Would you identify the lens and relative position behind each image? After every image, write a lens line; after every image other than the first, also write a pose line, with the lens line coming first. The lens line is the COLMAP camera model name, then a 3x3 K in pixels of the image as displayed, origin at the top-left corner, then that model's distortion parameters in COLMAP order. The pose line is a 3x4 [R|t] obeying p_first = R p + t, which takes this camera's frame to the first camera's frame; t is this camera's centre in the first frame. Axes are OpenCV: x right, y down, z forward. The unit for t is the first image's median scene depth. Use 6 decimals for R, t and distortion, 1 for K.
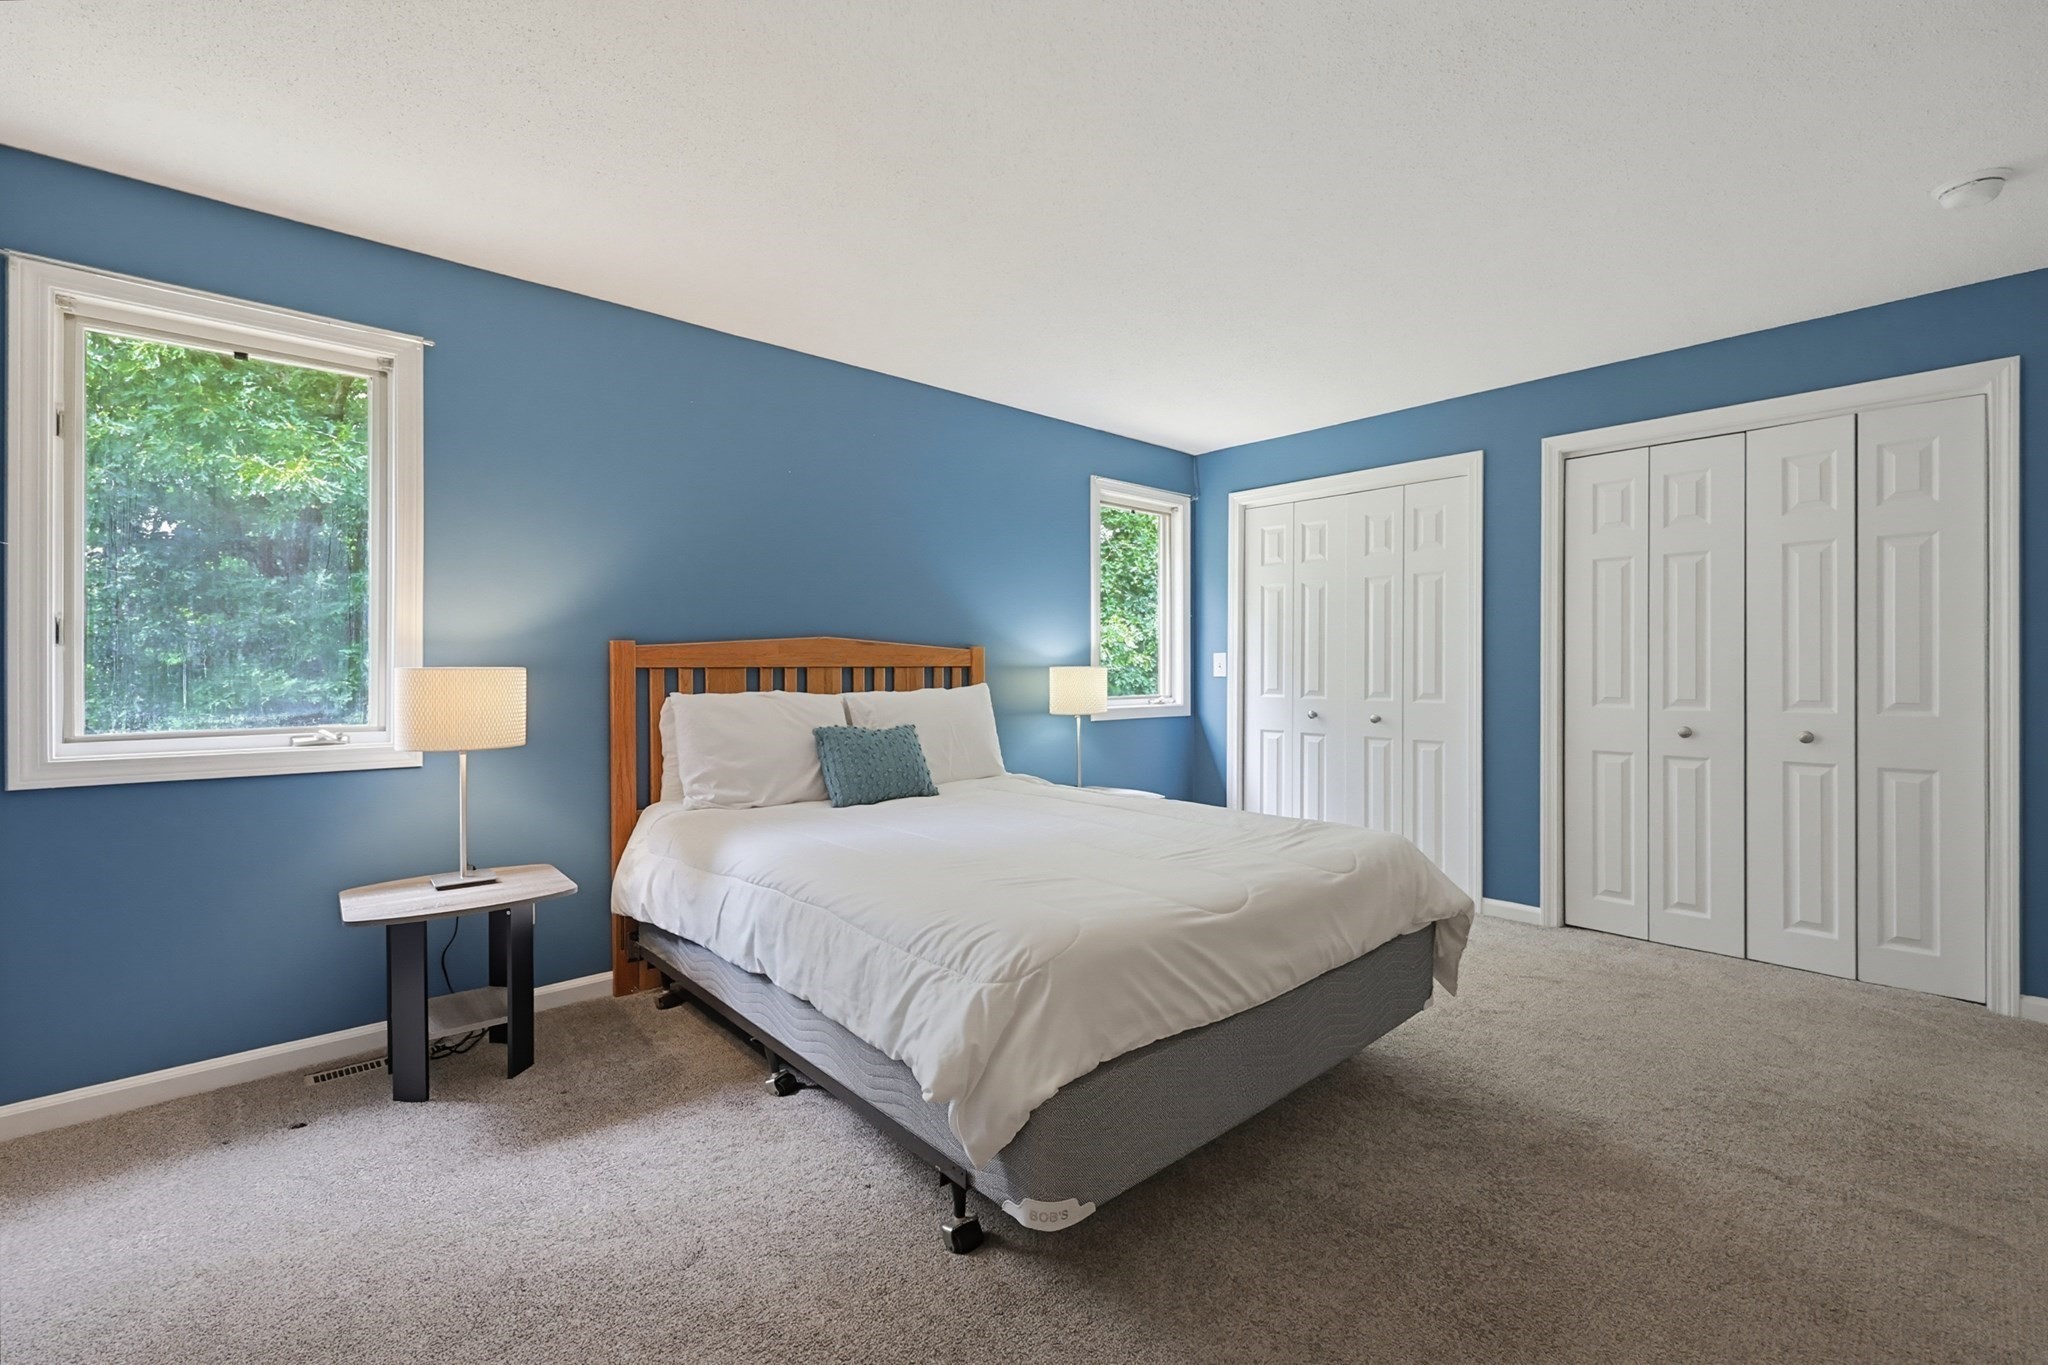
lens RADIAL K [[885.7, 0, 1048.8], [0, 885.7, 661.7], [0, 0, 1]] dist [0.001238, 0.000457]
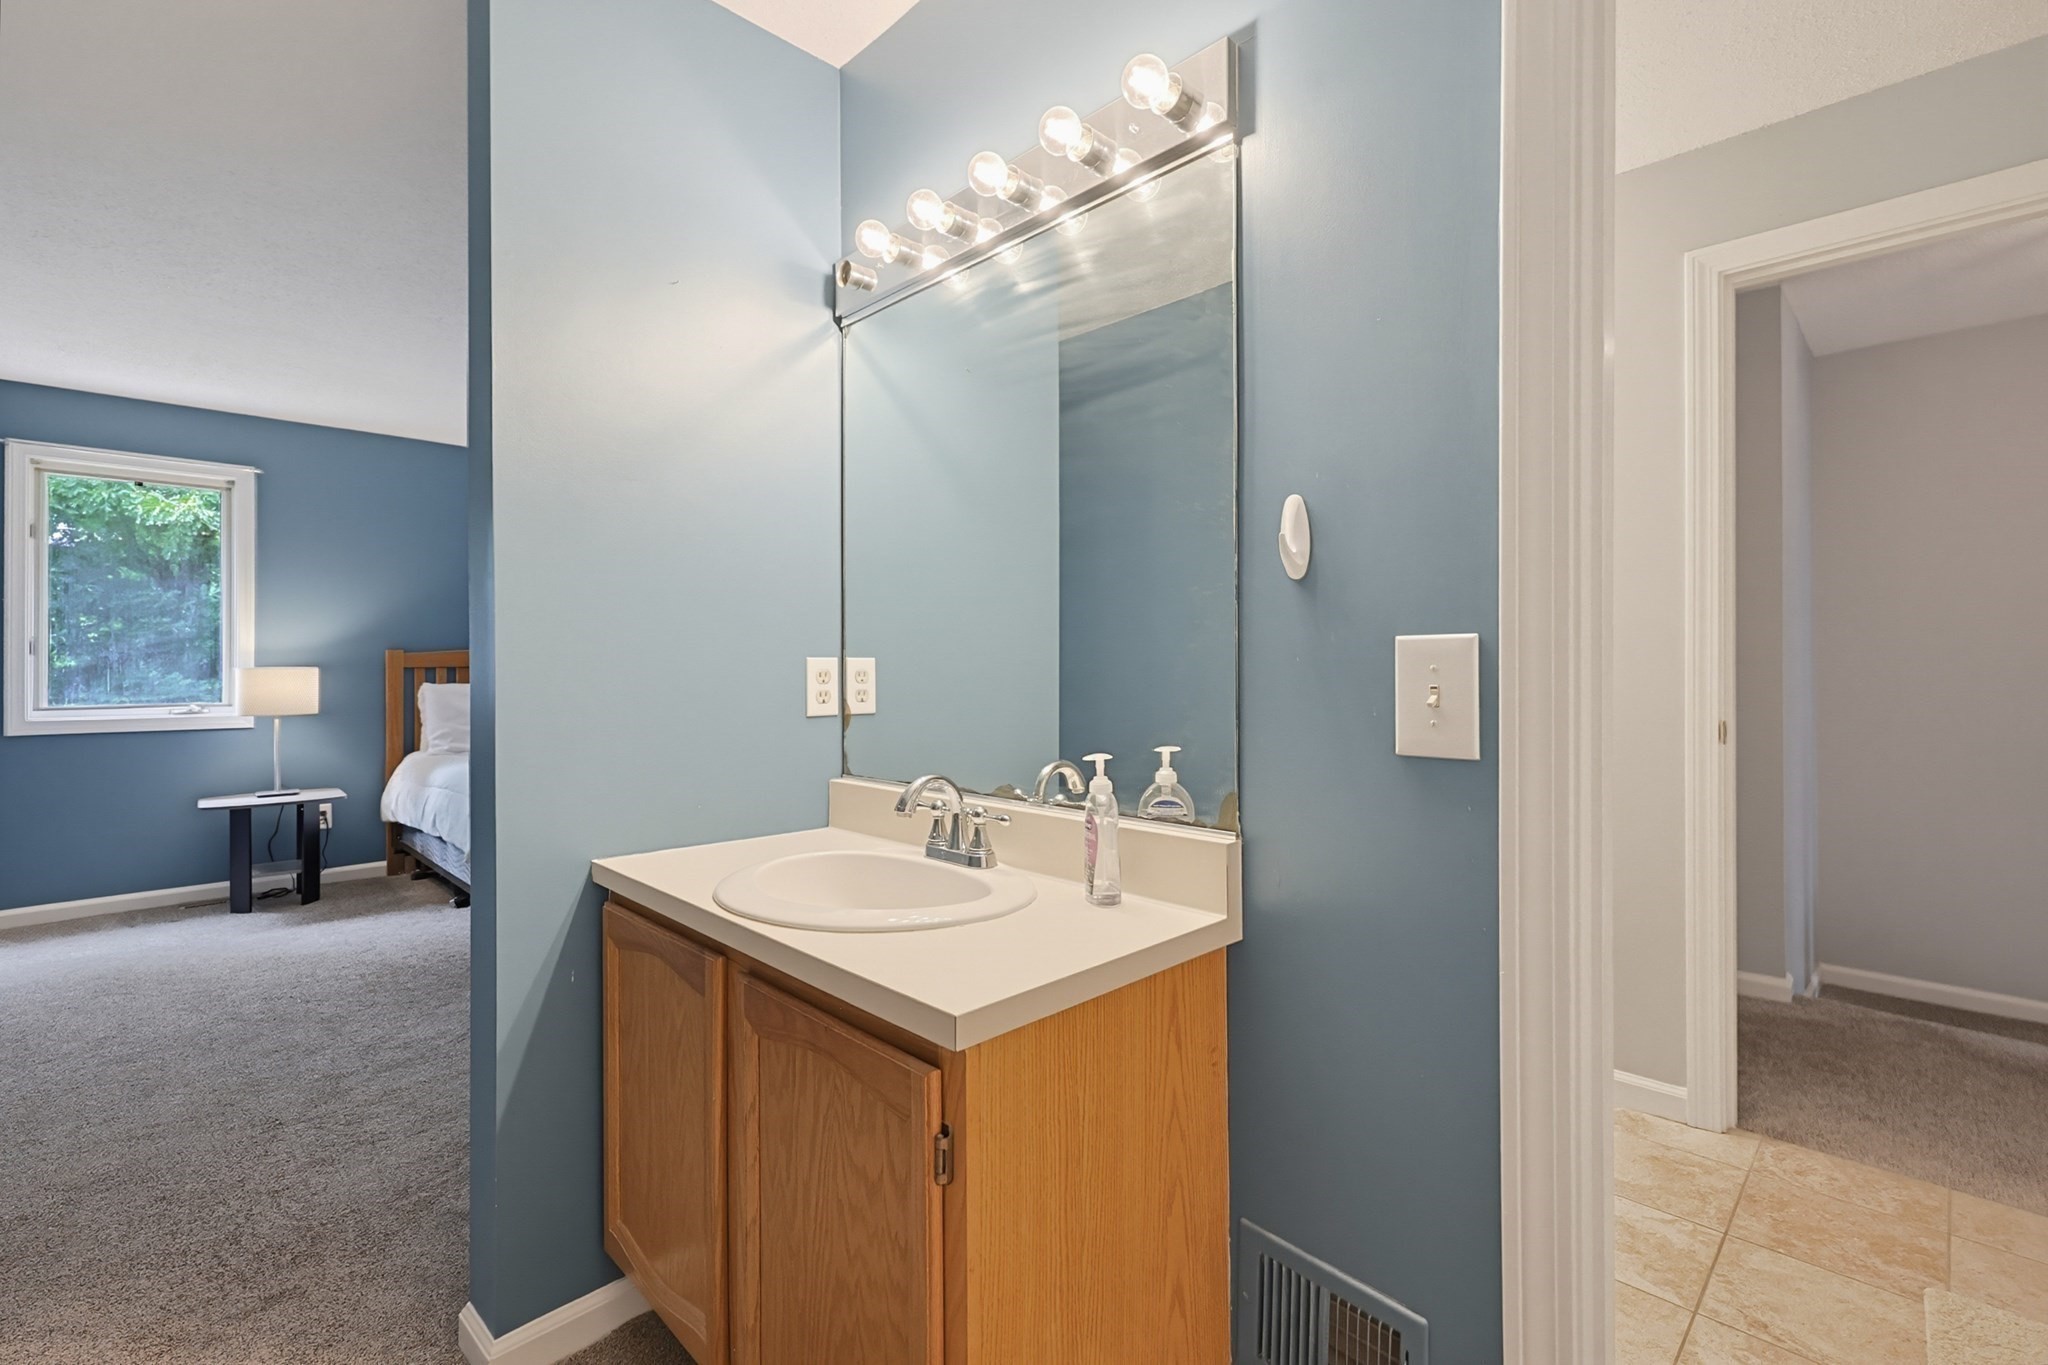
lens RADIAL K [[885.7, 0, 1021.0], [0, 885.7, 662.8], [0, 0, 1]] dist [0.001238, 0.000457]
pose [[0.999120, -0.001554, 0.041904, 0.744509], [0.001458, 0.999996, 0.002302, -0.004739], [-0.041908, -0.002239, 0.999119, -0.812968]]
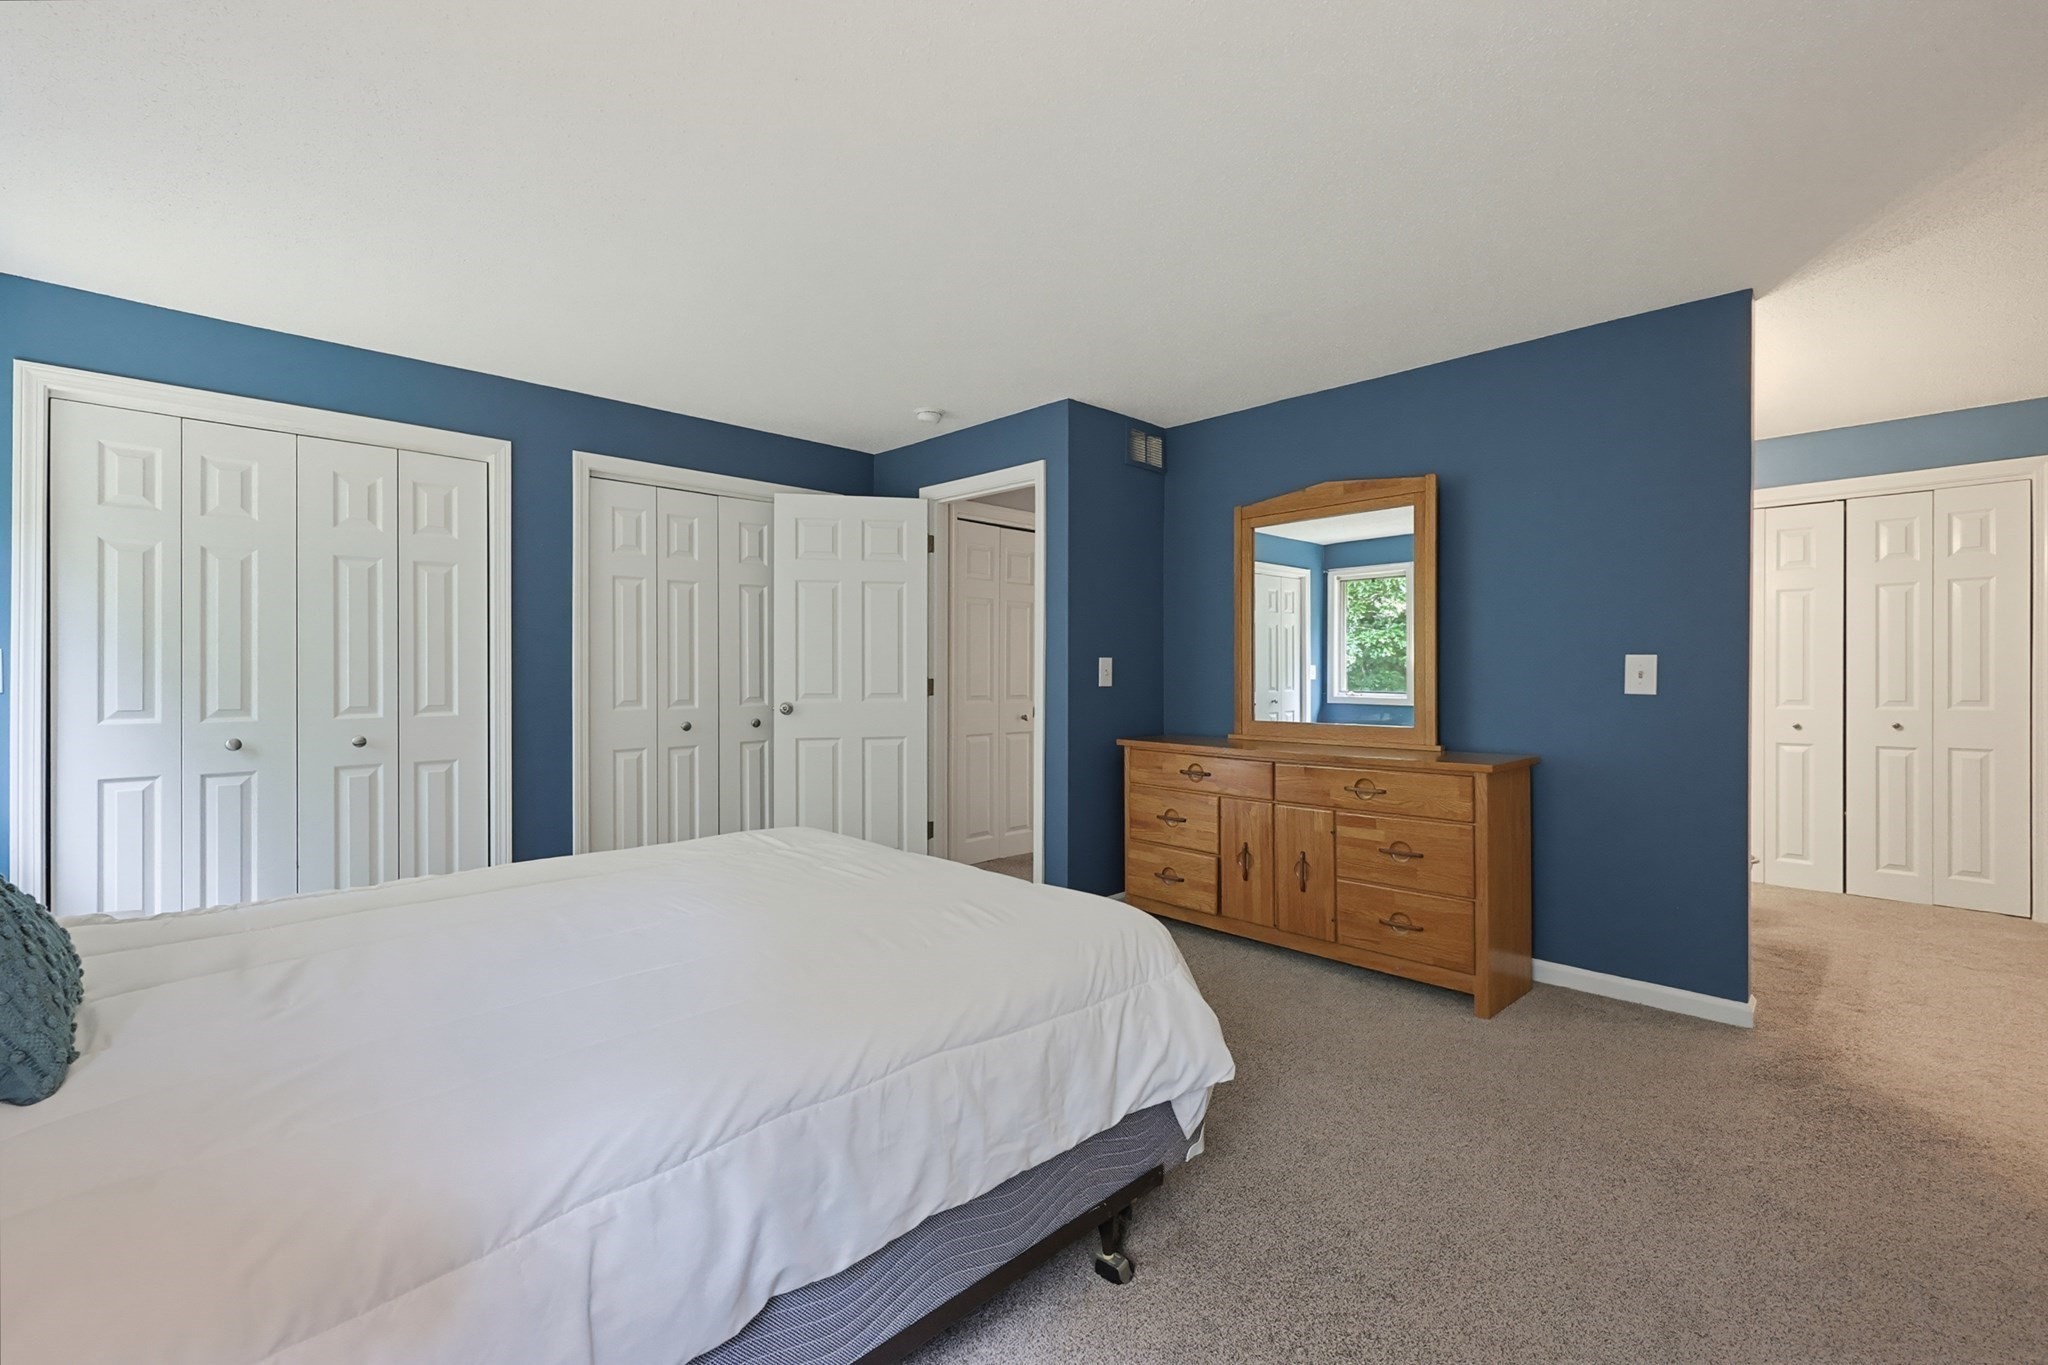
lens RADIAL K [[885.7, 0, 1015.7], [0, 885.7, 683.1], [0, 0, 1]] dist [0.001238, 0.000457]
pose [[-0.029002, -0.007934, 0.999548, -0.023455], [-0.007558, 0.999942, 0.007718, 0.000204], [-0.999551, -0.007331, -0.029060, 0.025442]]
